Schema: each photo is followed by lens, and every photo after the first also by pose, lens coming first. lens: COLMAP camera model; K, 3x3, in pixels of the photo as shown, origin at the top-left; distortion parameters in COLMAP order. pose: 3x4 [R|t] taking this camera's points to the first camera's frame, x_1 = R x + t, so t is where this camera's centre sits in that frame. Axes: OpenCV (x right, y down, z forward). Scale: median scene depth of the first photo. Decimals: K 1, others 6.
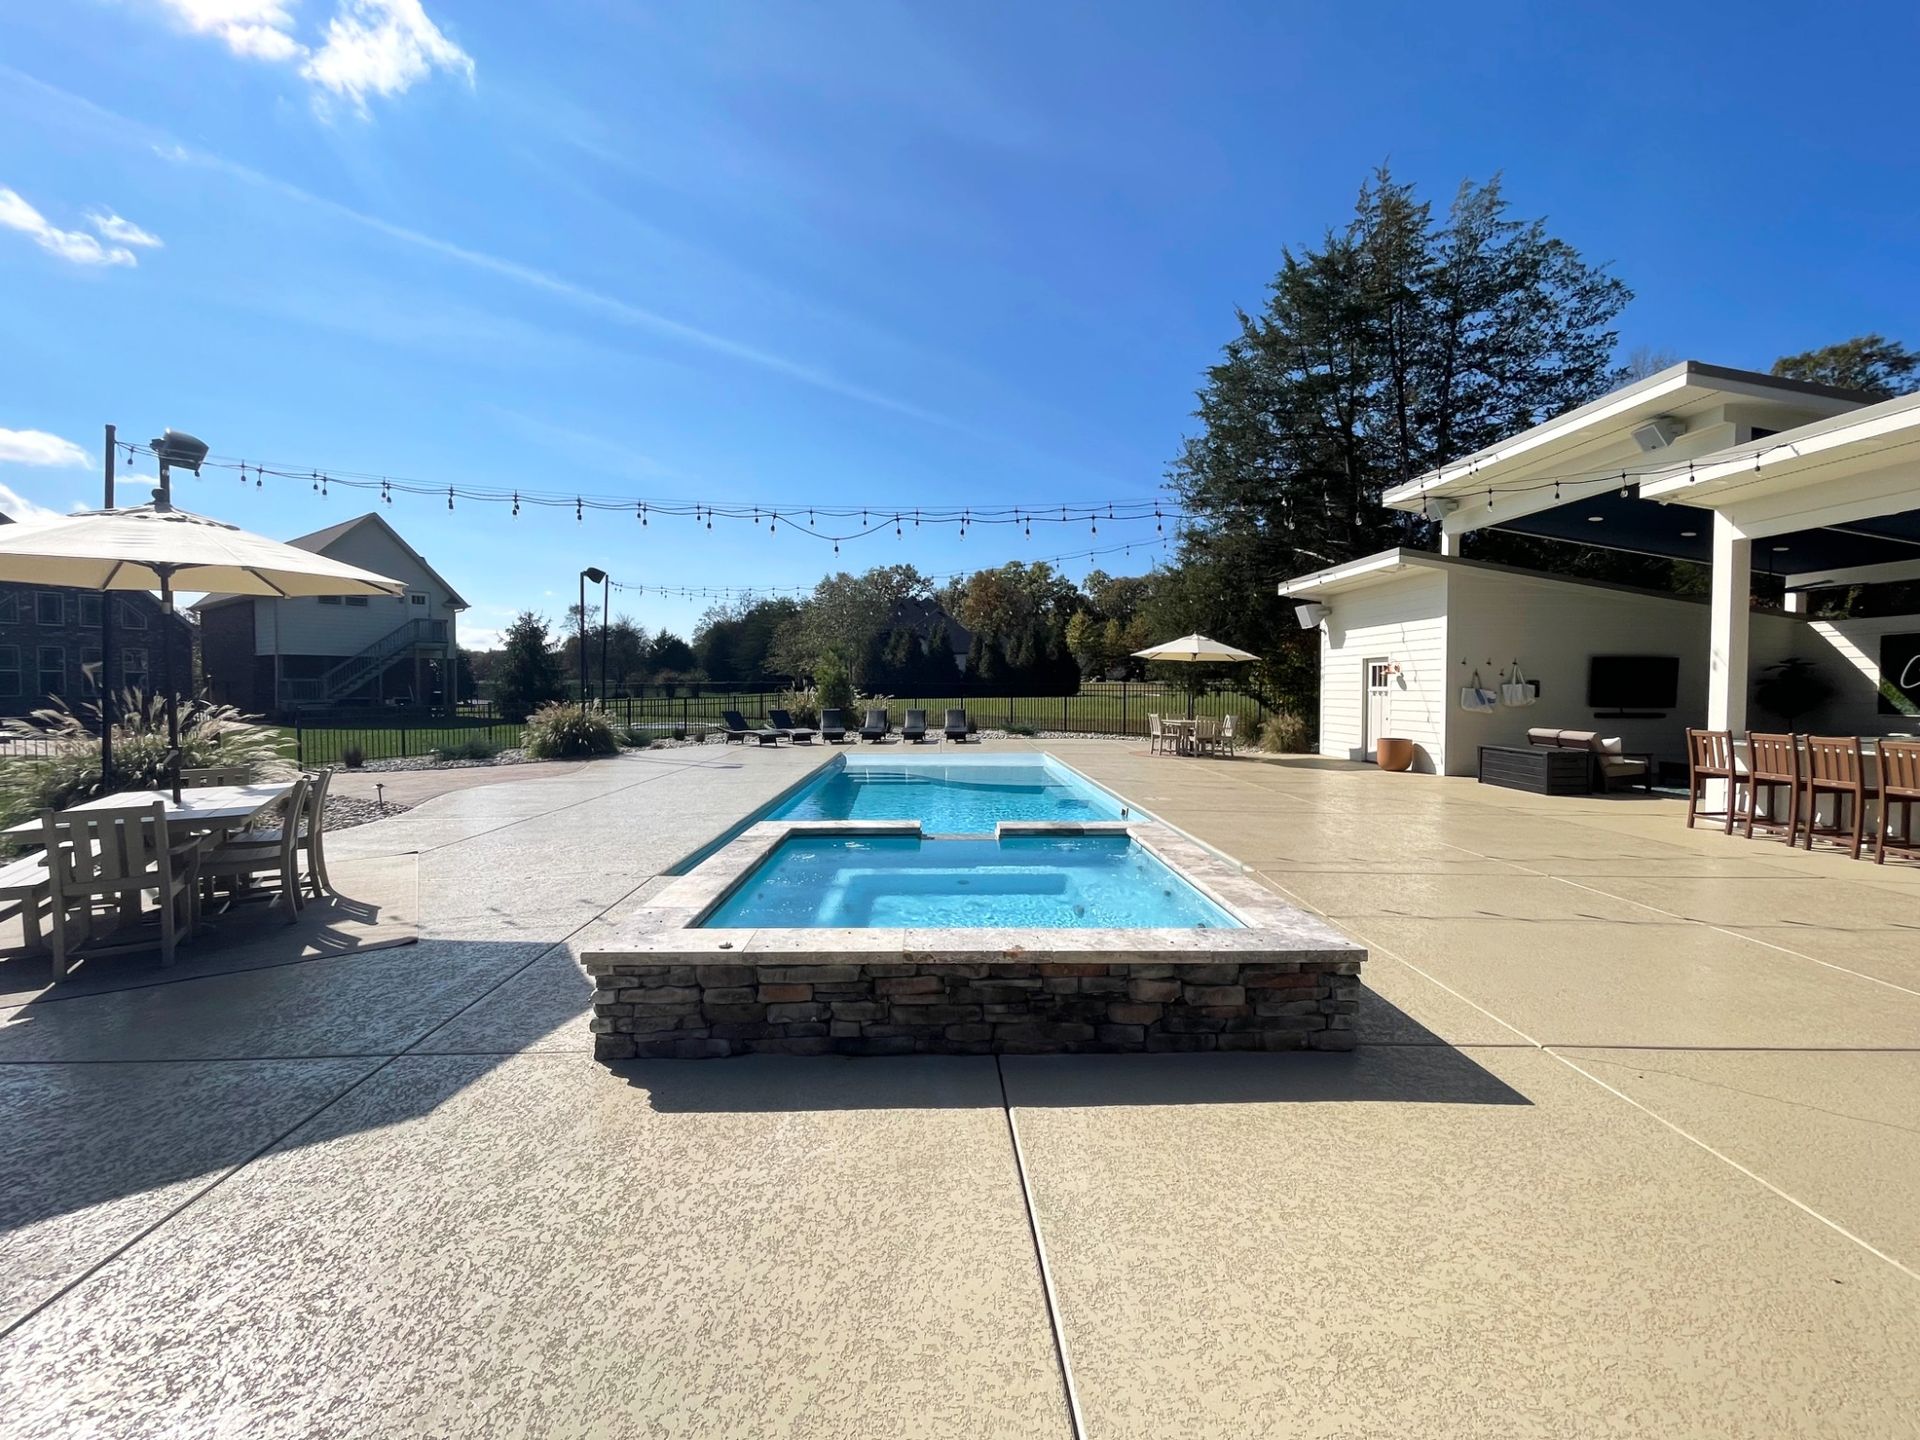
lens RADIAL K [[799.5, 0, 959.2], [0, 799.5, 711.3], [0, 0, 1]] dist [-0.001796, 0.000254]
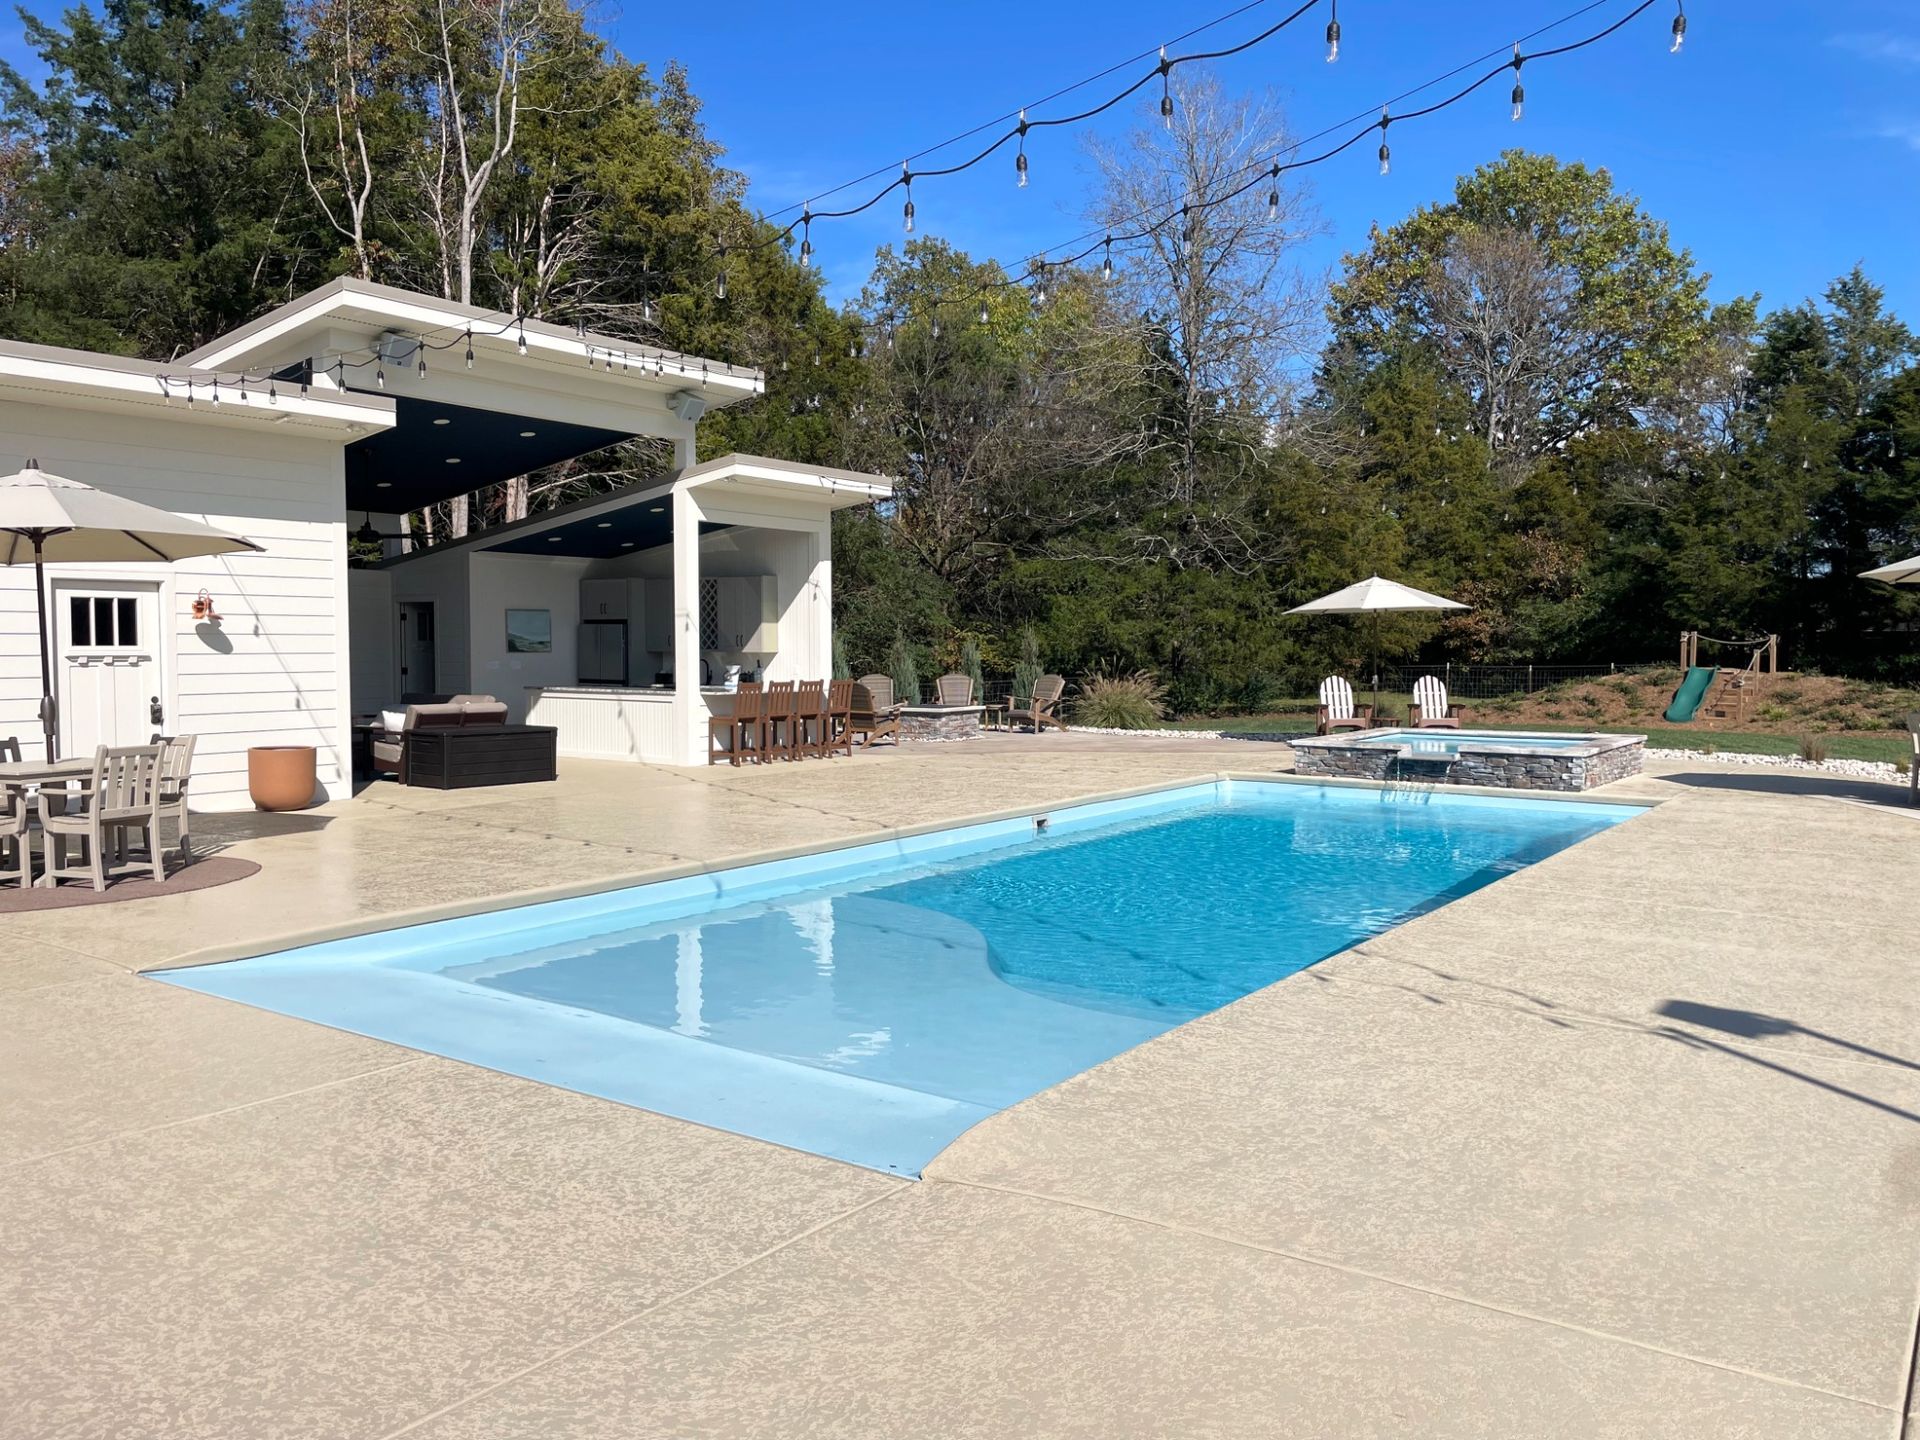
lens RADIAL K [[1468.5, 0, 965.0], [0, 1468.5, 704.7], [0, 0, 1]] dist [0.065535, -0.077337]
pose [[-0.797168, -0.031550, 0.602933, -0.312117], [0.013076, 0.997497, 0.069486, -0.043207], [-0.603616, 0.063276, -0.794760, 1.203752]]
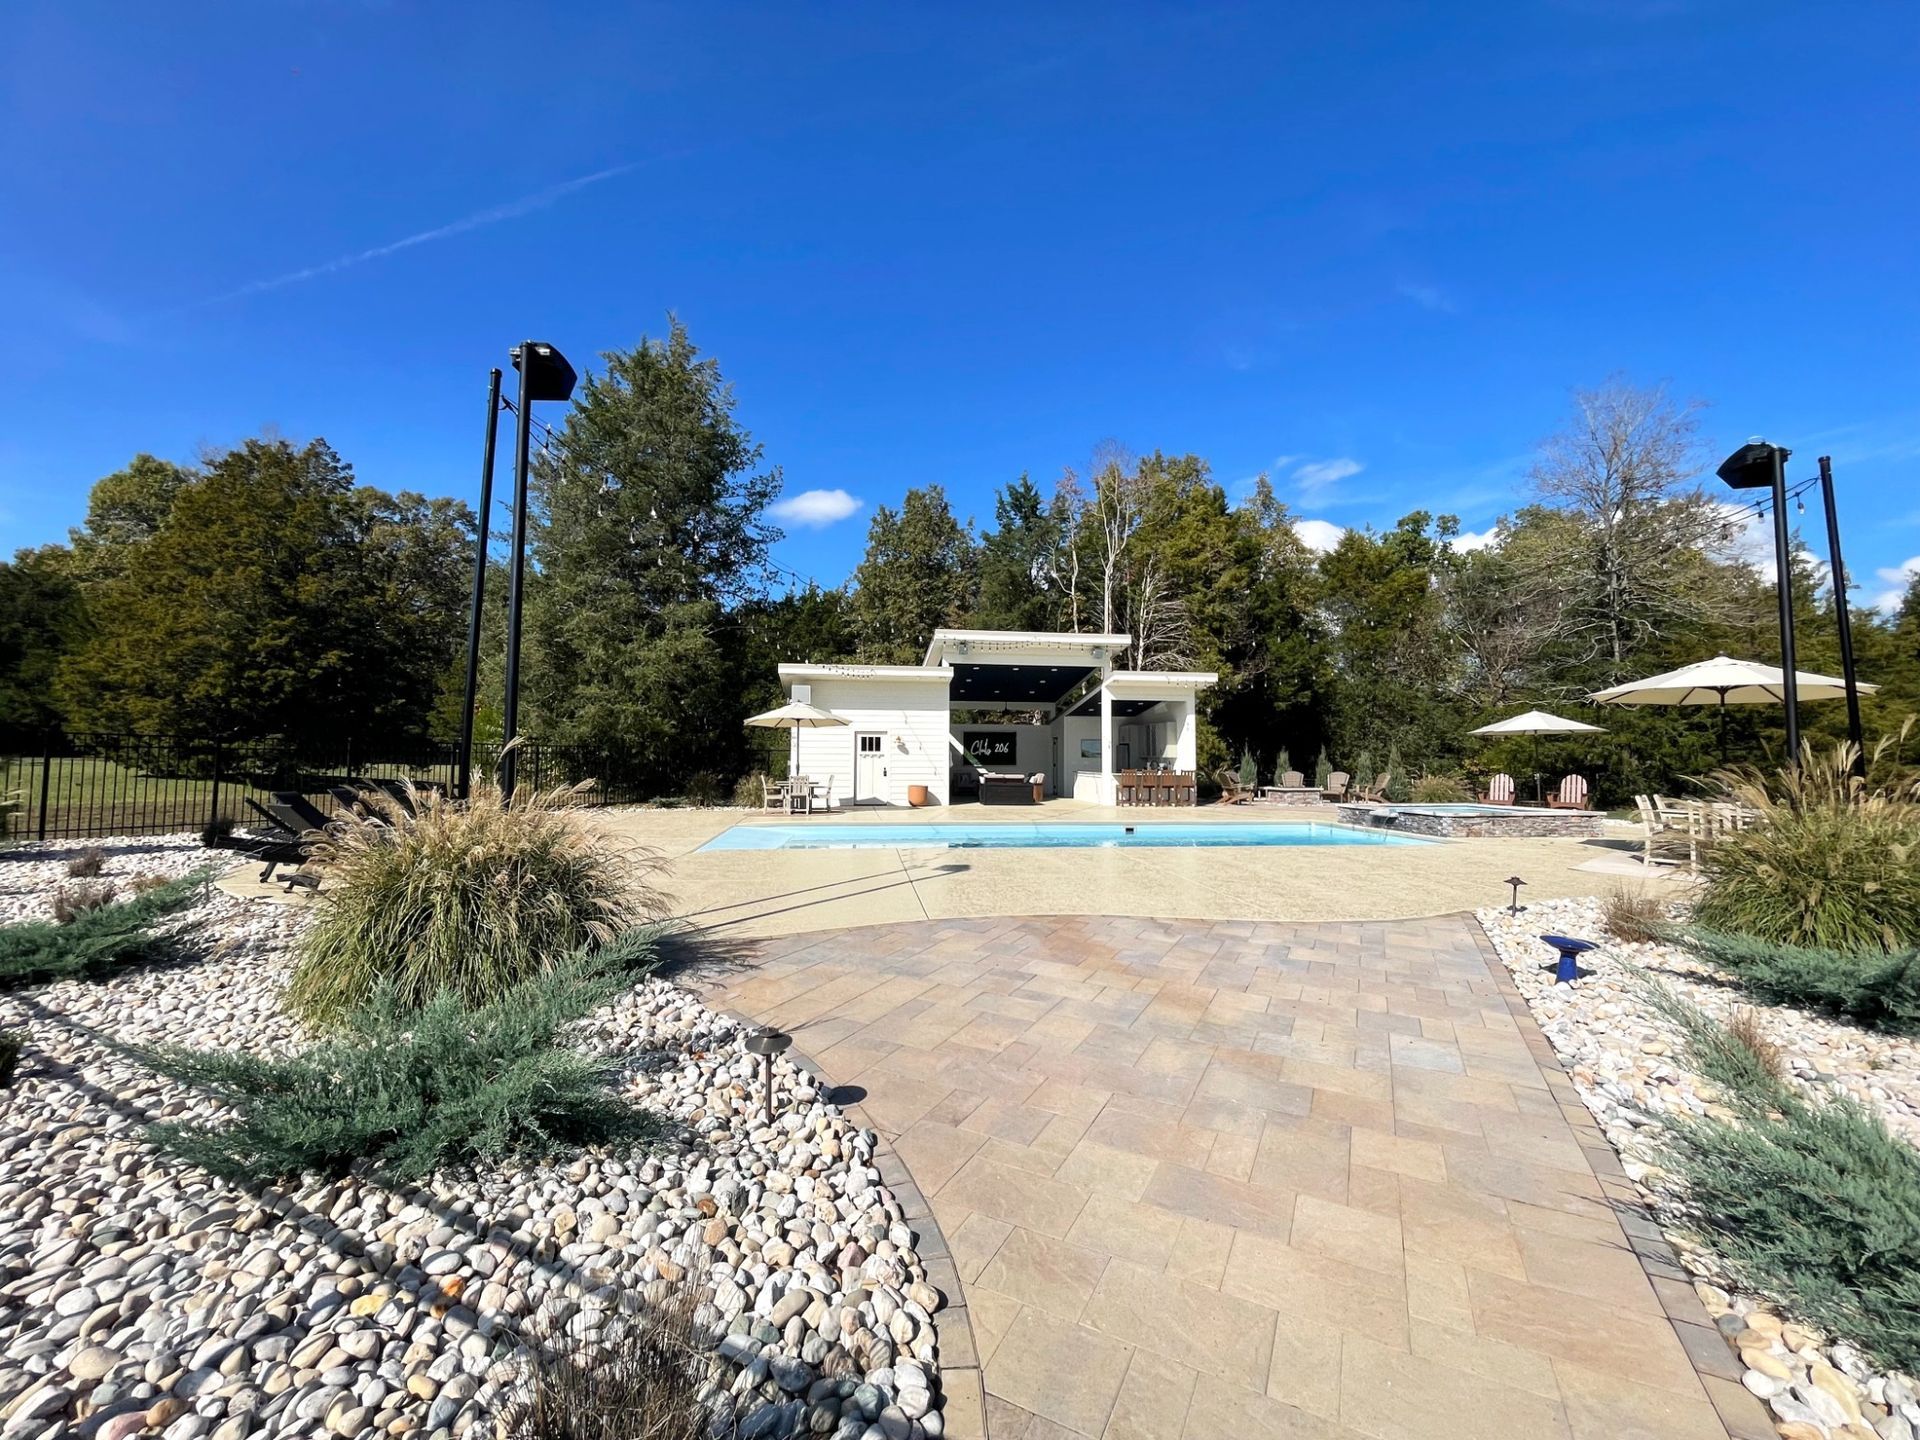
lens RADIAL K [[776.5, 0, 954.5], [0, 776.5, 708.3], [0, 0, 1]] dist [0.002212, -0.003923]
pose [[-0.103462, 0.060865, 0.992769, -0.772991], [0.021619, 0.998028, -0.058934, -0.020068], [-0.994398, 0.015365, -0.104574, 0.874020]]
